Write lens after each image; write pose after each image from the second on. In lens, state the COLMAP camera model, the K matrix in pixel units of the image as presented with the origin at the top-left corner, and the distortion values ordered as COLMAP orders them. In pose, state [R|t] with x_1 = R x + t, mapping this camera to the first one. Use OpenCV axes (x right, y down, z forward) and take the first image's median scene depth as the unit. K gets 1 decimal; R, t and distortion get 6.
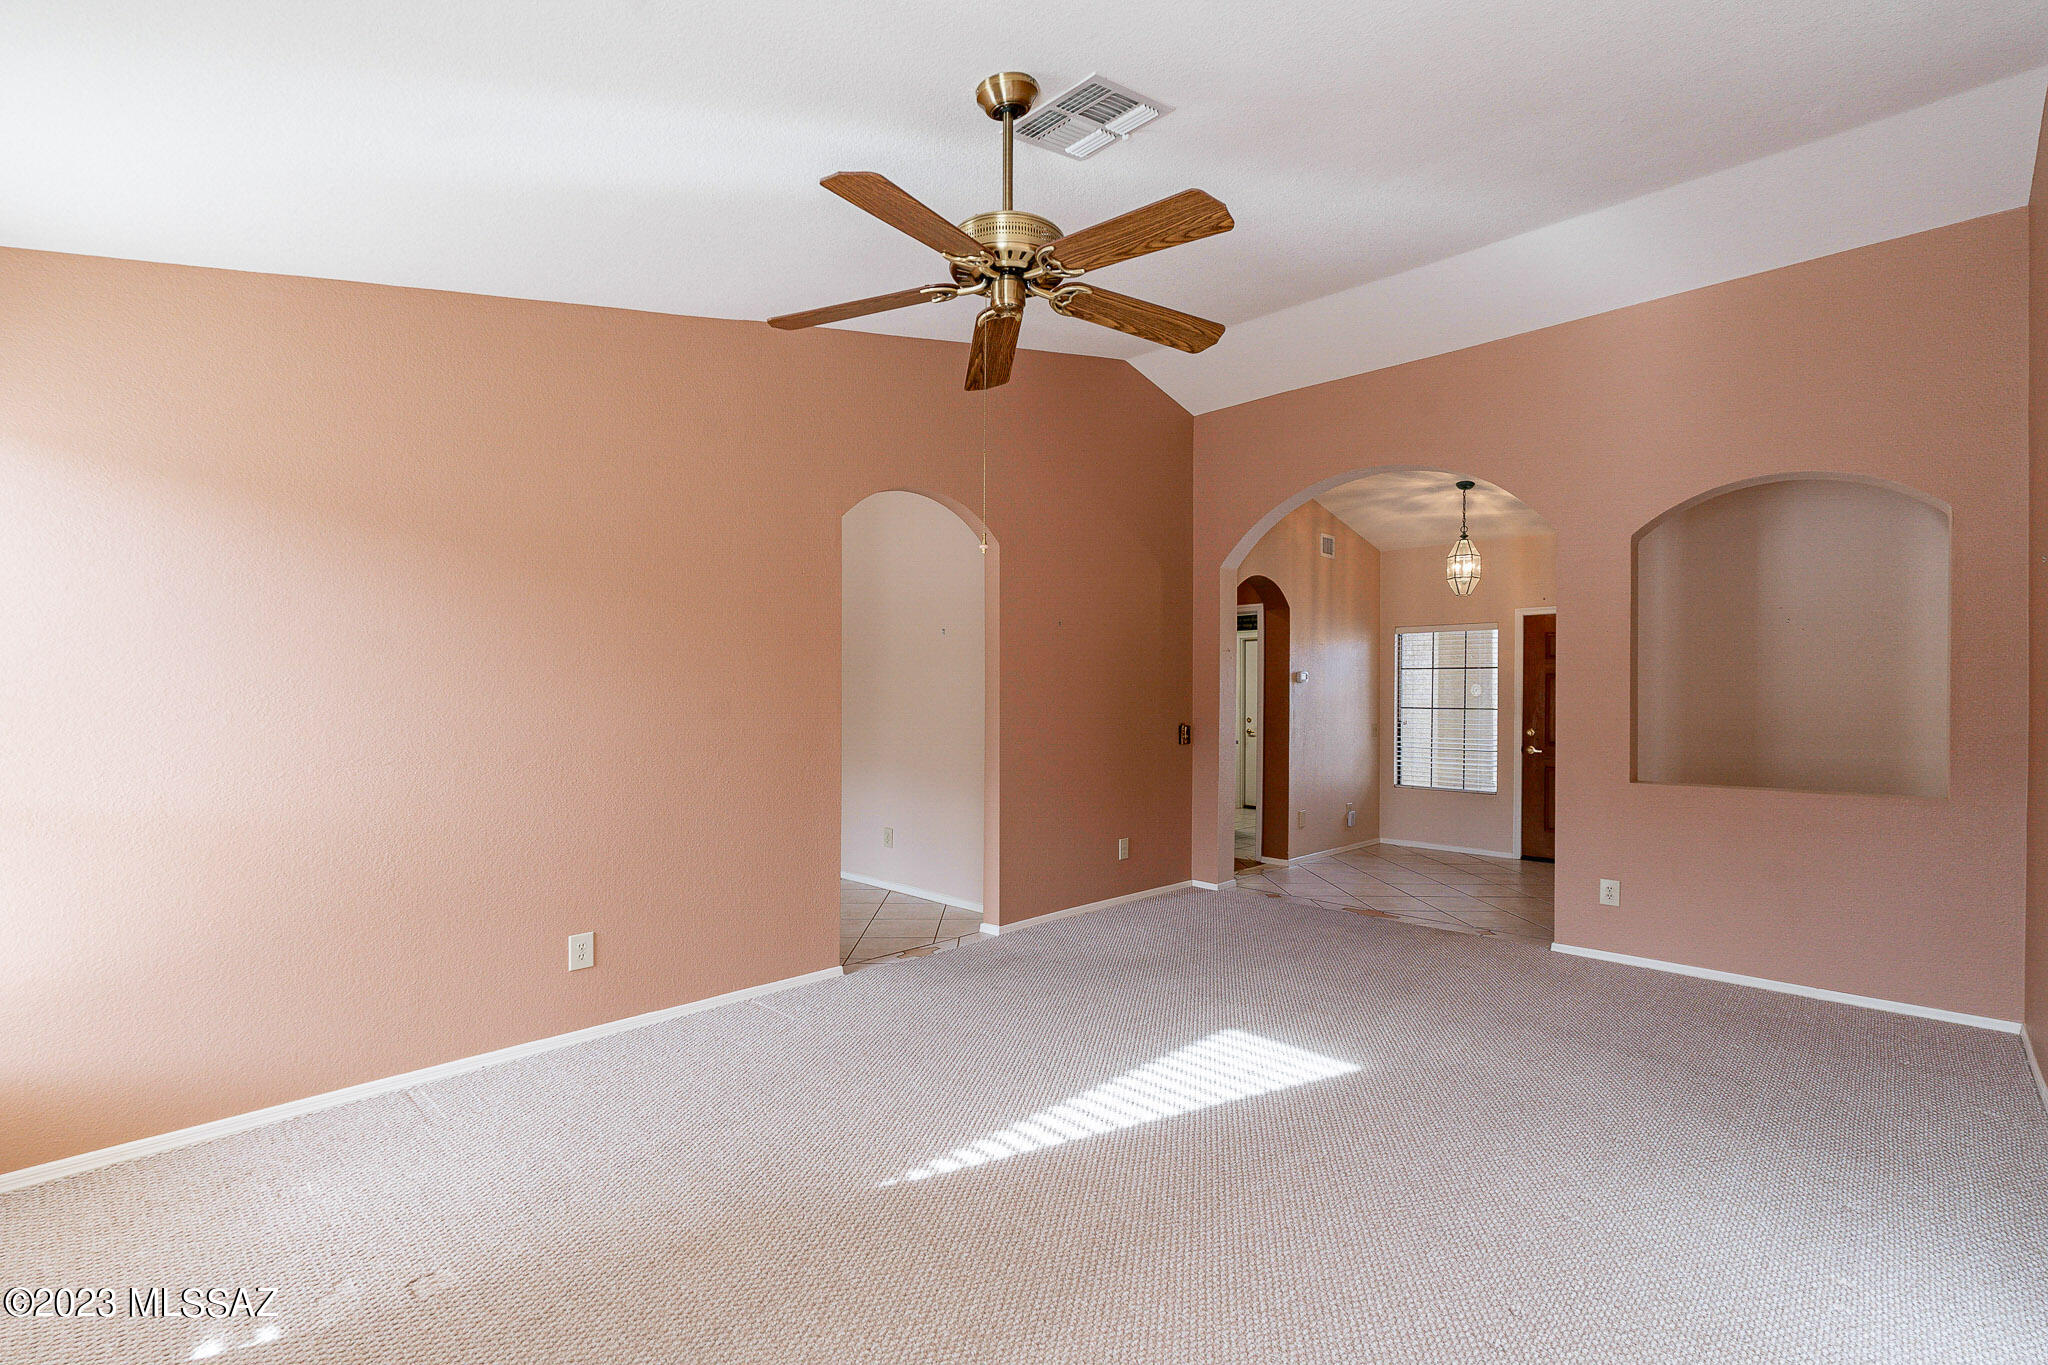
lens RADIAL K [[890.0, 0, 1025.6], [0, 890.0, 687.6], [0, 0, 1]] dist [-0.005536, 0.001305]
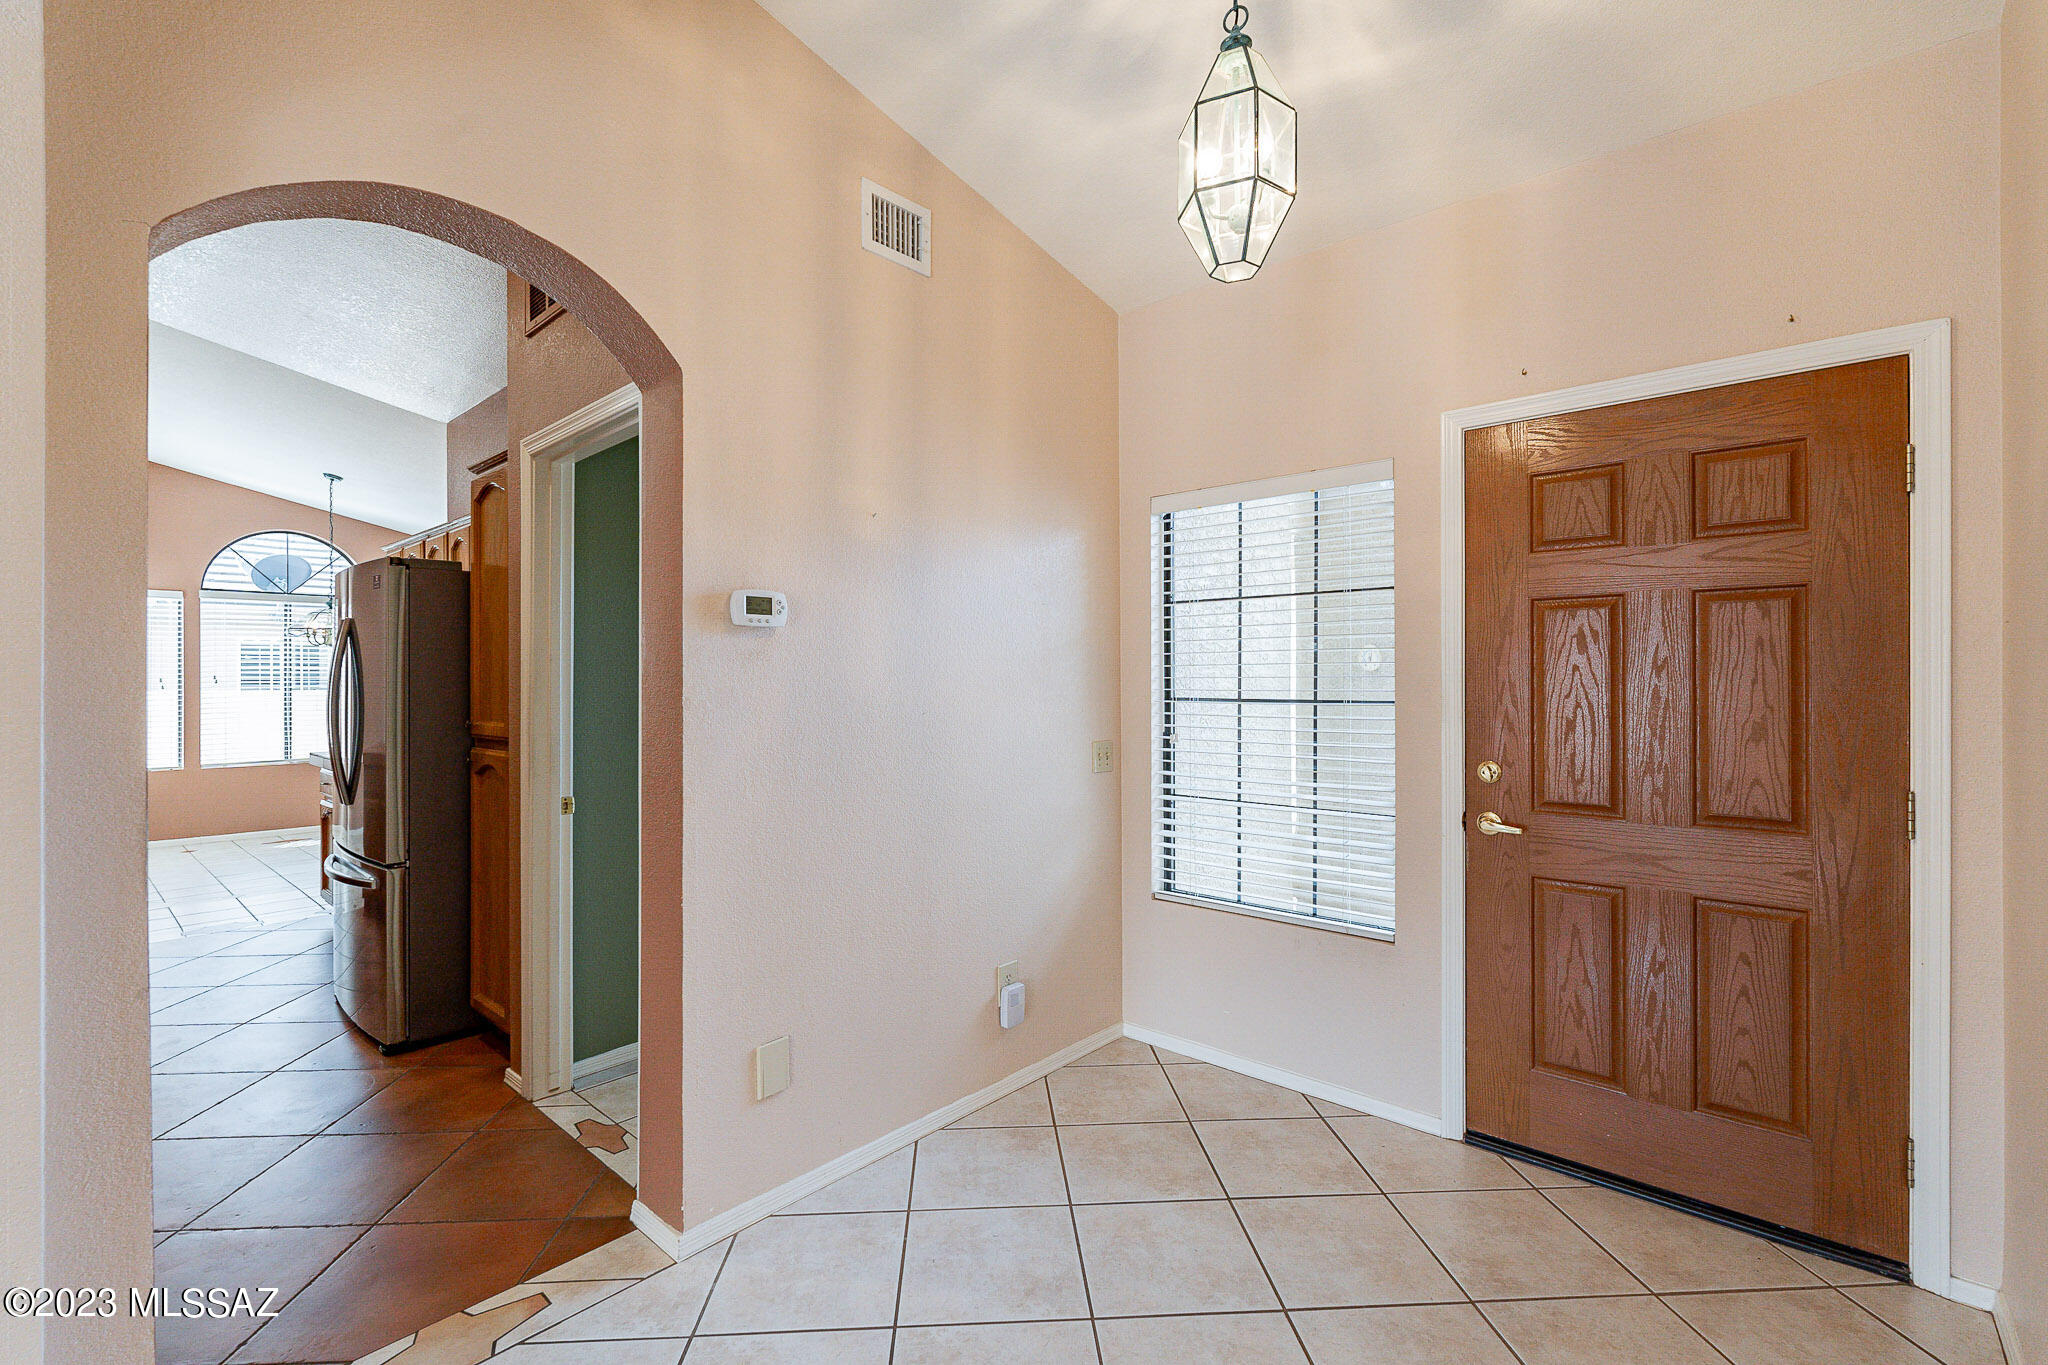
lens RADIAL K [[901.7, 0, 1015.3], [0, 901.7, 680.2], [0, 0, 1]] dist [0.001157, 0.000326]
pose [[0.999049, -0.013774, 0.041359, 0.364146], [0.013464, 0.999879, 0.007776, 0.010328], [-0.041461, -0.007212, 0.999114, 0.645109]]
